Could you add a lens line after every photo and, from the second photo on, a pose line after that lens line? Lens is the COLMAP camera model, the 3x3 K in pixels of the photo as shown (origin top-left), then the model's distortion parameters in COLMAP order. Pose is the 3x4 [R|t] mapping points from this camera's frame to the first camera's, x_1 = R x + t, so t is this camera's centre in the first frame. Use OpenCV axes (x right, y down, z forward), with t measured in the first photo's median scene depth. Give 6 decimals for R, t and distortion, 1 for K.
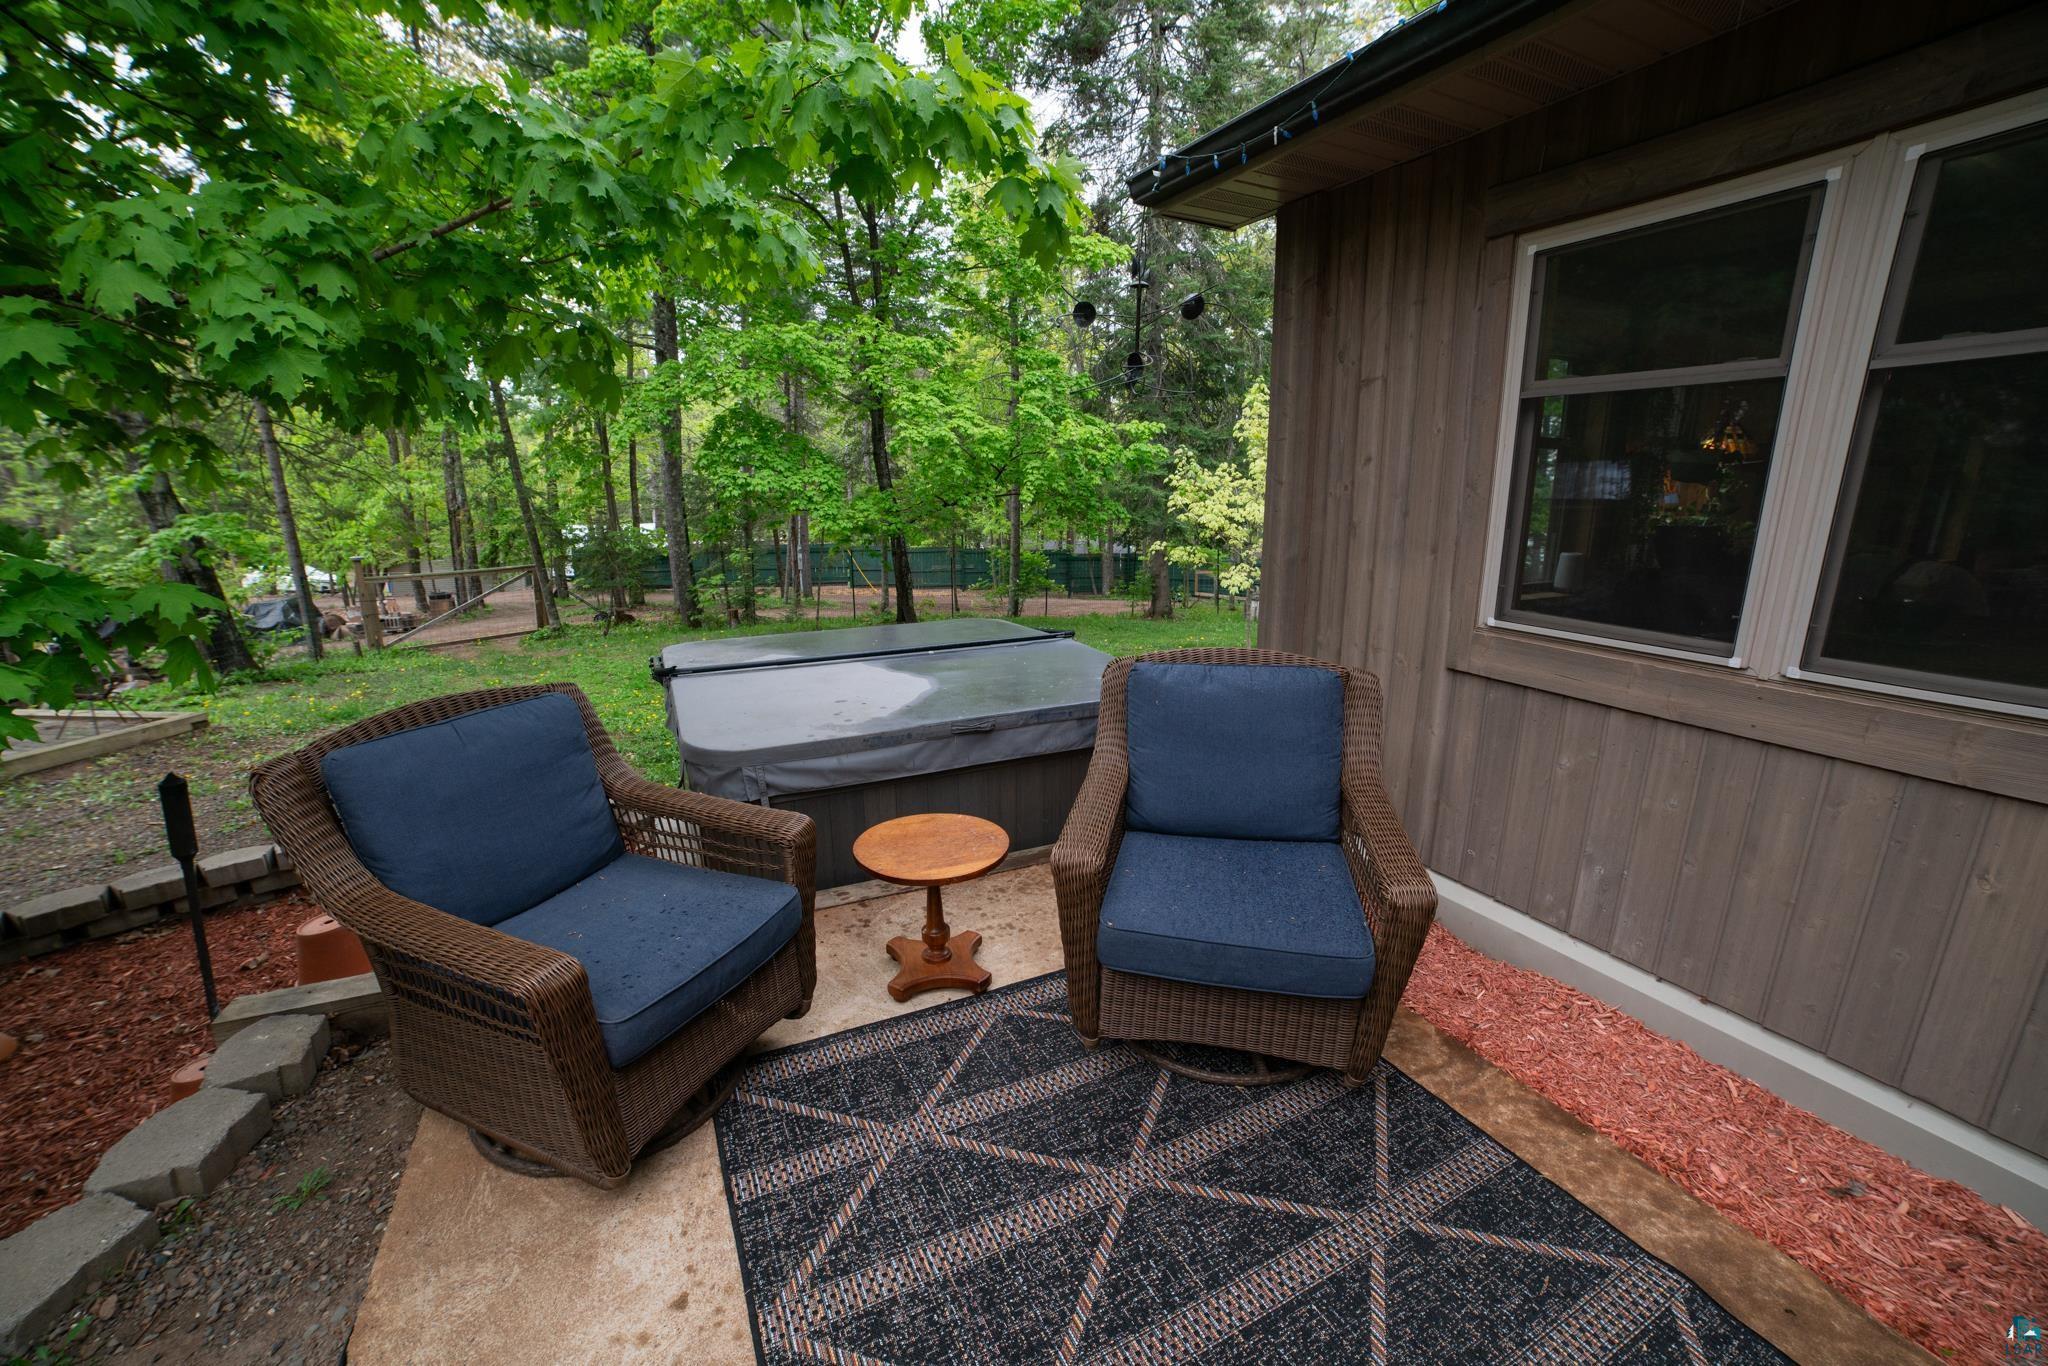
lens RADIAL K [[823.7, 0, 1017.3], [0, 823.7, 683.2], [0, 0, 1]] dist [-0.118167, 0.043578]
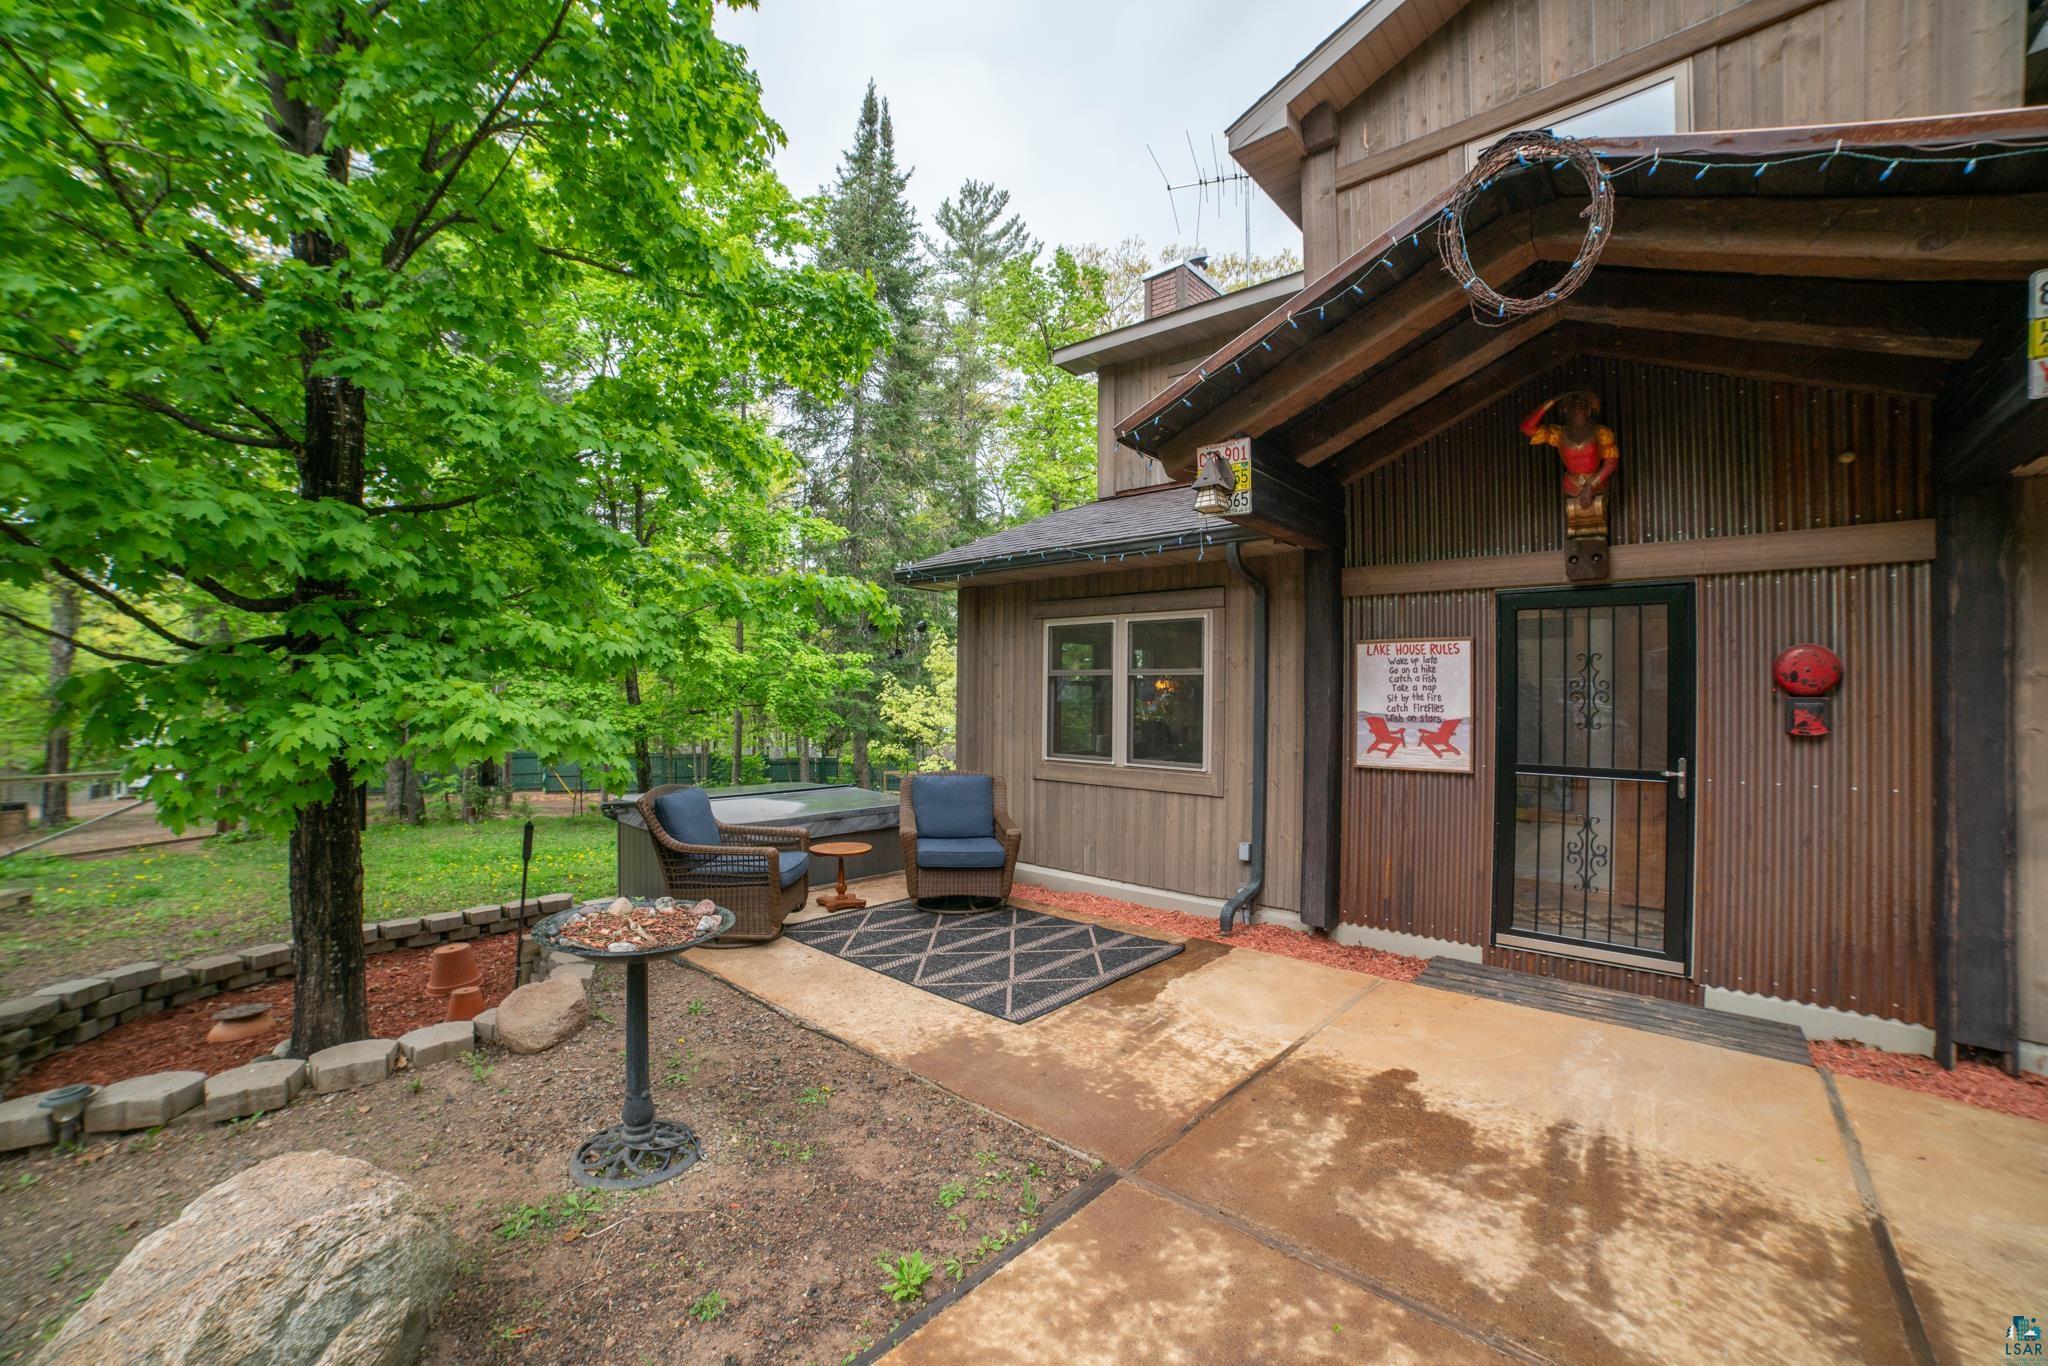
lens RADIAL K [[823.7, 0, 1017.3], [0, 823.7, 683.2], [0, 0, 1]] dist [-0.118167, 0.043578]
pose [[0.926408, 0.018406, 0.376072, -0.127809], [0.076041, 0.969077, -0.234748, 0.077644], [-0.368764, 0.246069, 0.896361, -0.361061]]
